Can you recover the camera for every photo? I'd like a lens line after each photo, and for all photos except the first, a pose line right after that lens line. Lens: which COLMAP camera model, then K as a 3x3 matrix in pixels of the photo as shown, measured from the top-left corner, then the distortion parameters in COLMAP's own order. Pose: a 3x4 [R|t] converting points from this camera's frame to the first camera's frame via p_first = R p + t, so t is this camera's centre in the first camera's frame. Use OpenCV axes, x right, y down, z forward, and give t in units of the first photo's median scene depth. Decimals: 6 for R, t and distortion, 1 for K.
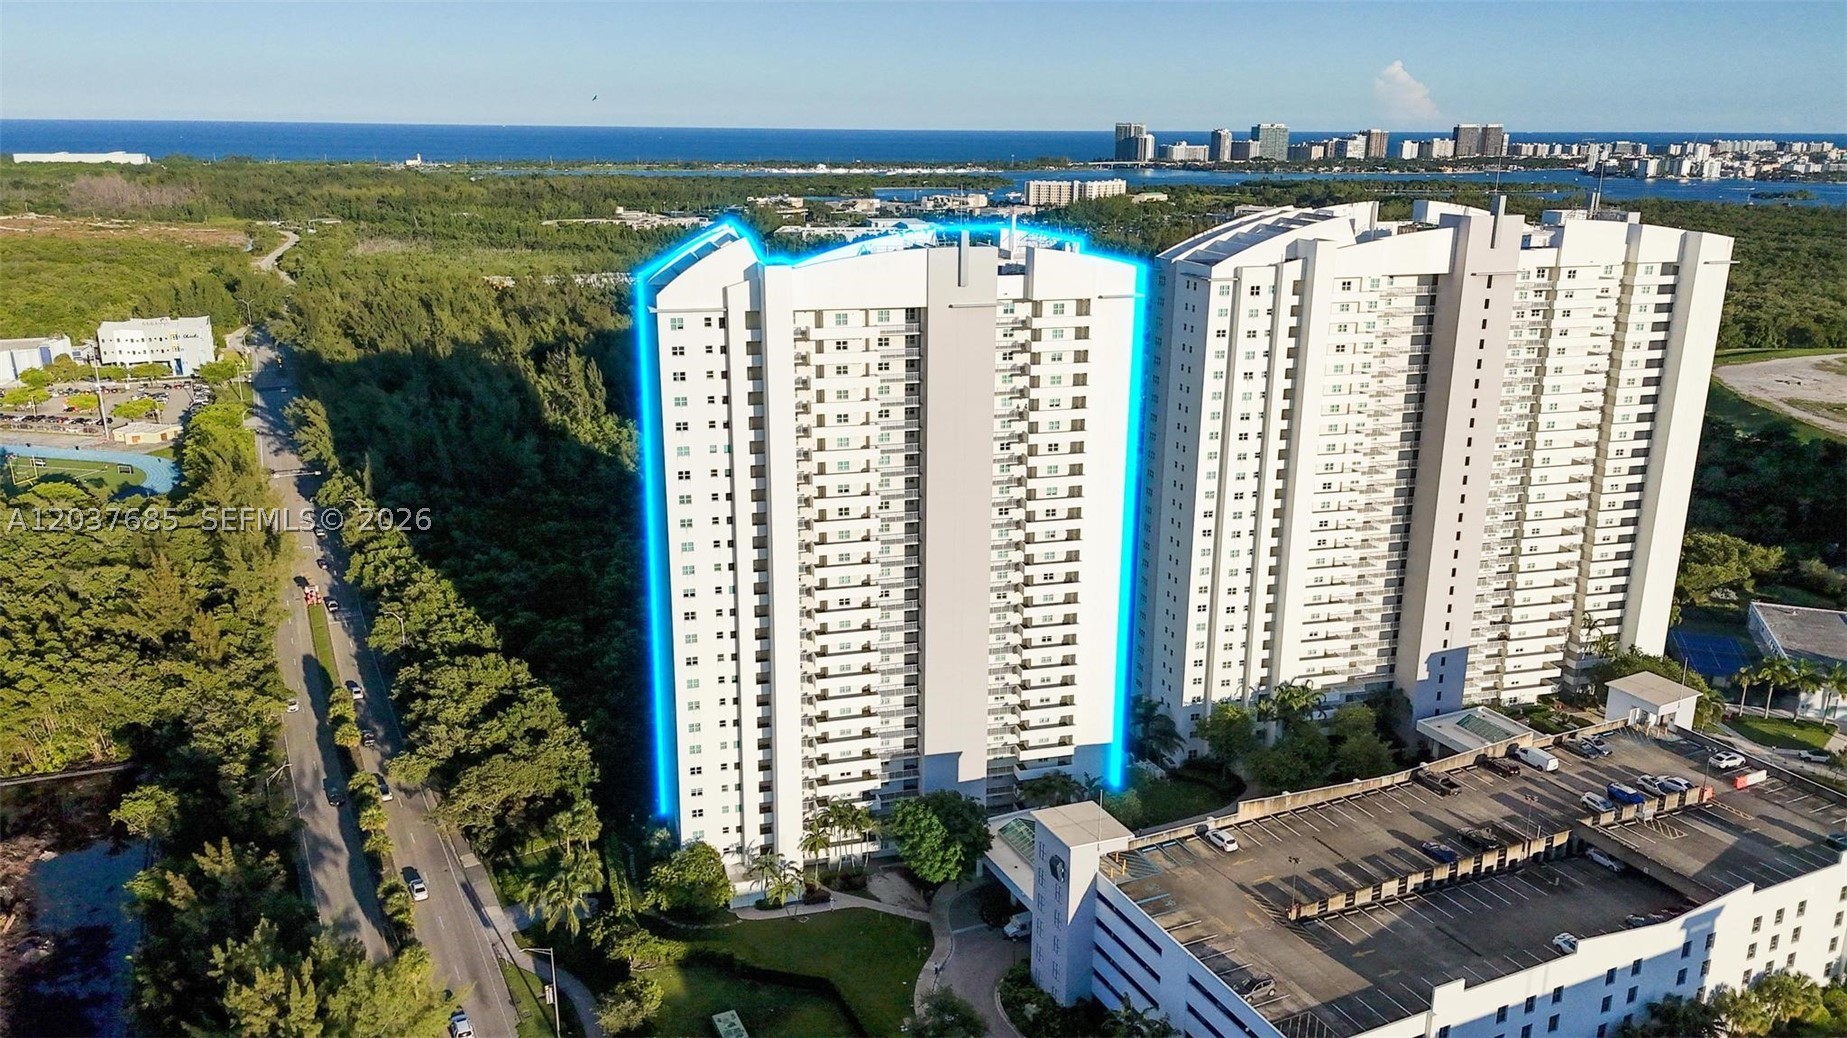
lens RADIAL K [[1379.1, 0, 906.4], [0, 1379.1, 524.5], [0, 0, 1]] dist [0.055854, -0.039854]
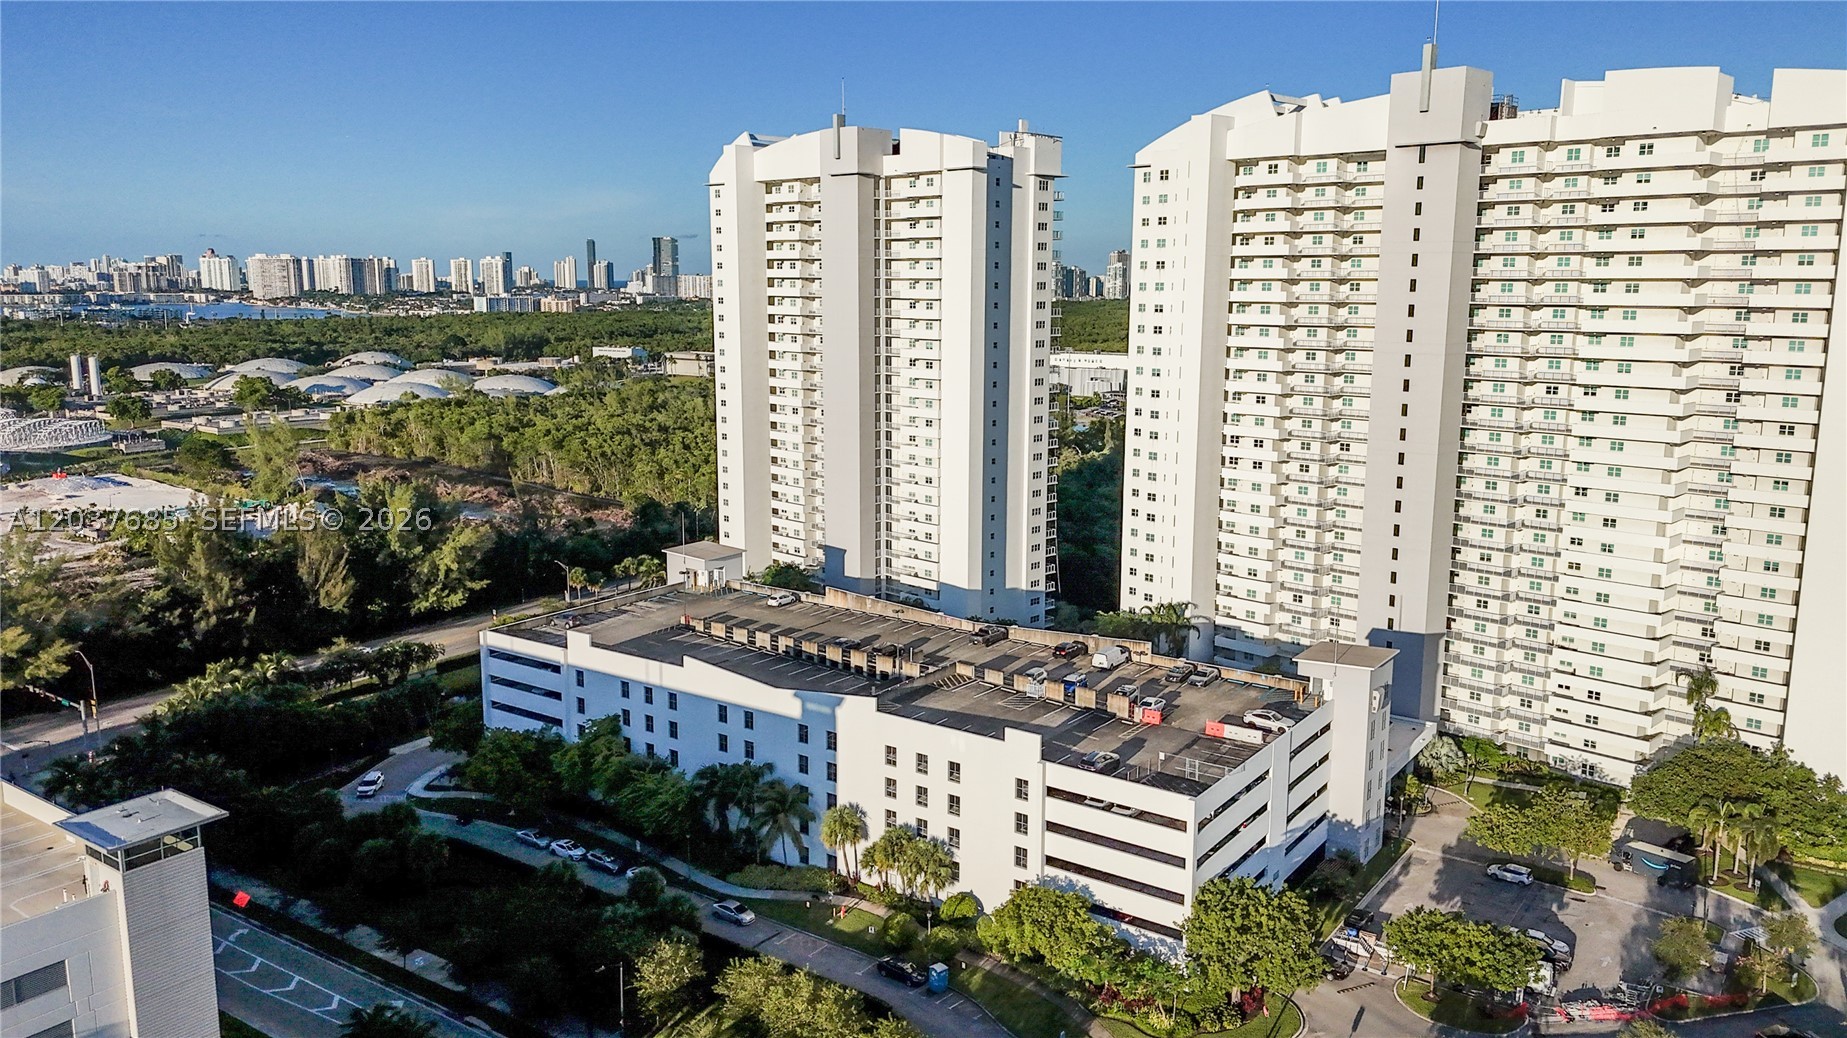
lens RADIAL K [[1379.1, 0, 906.4], [0, 1379.1, 524.5], [0, 0, 1]] dist [0.055854, -0.039854]
pose [[0.481150, 0.156106, -0.862627, 0.949637], [-0.247779, 0.968110, 0.036990, 0.073092], [0.840892, 0.195943, 0.504486, 0.369043]]
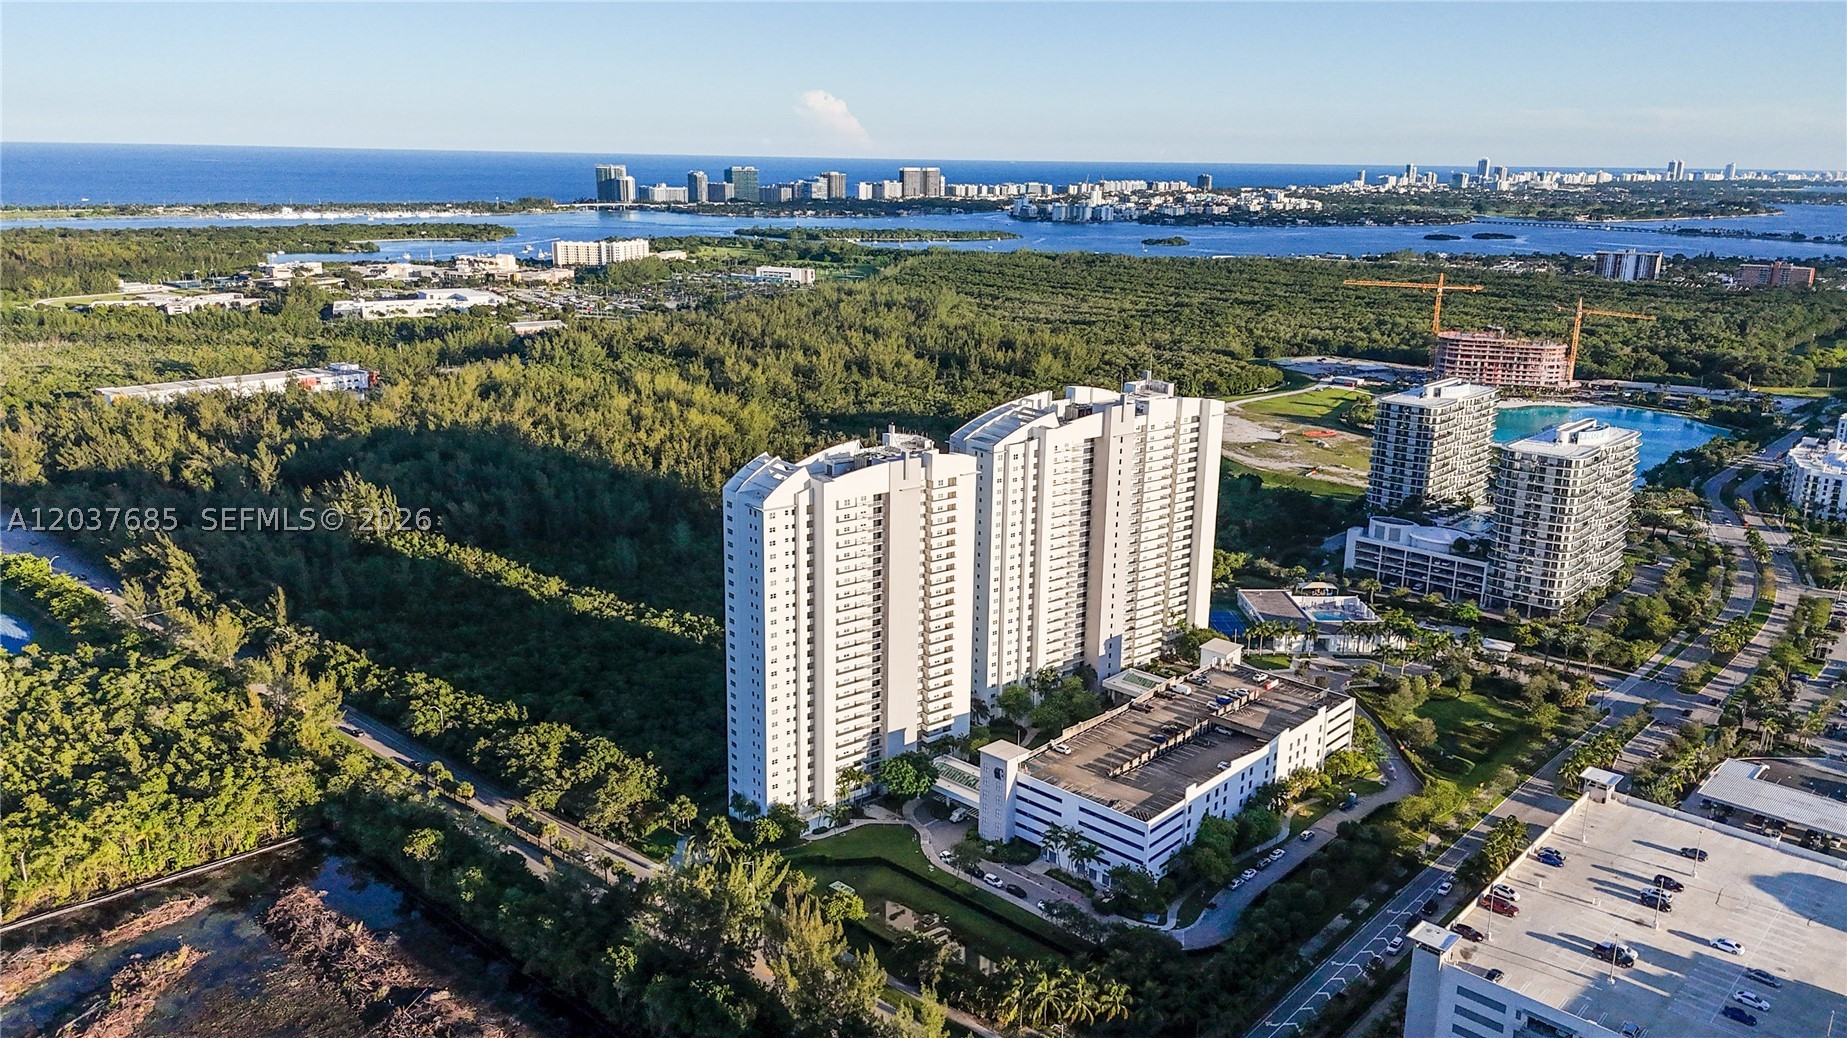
lens RADIAL K [[1350.8, 0, 923.5], [0, 1350.8, 519.0], [0, 0, 1]] dist [0.097412, -0.001815]
pose [[0.927528, -0.091464, 0.362390, -0.481309], [0.099396, 0.995043, -0.003260, -0.087137], [-0.360295, 0.039043, 0.932021, -0.574714]]
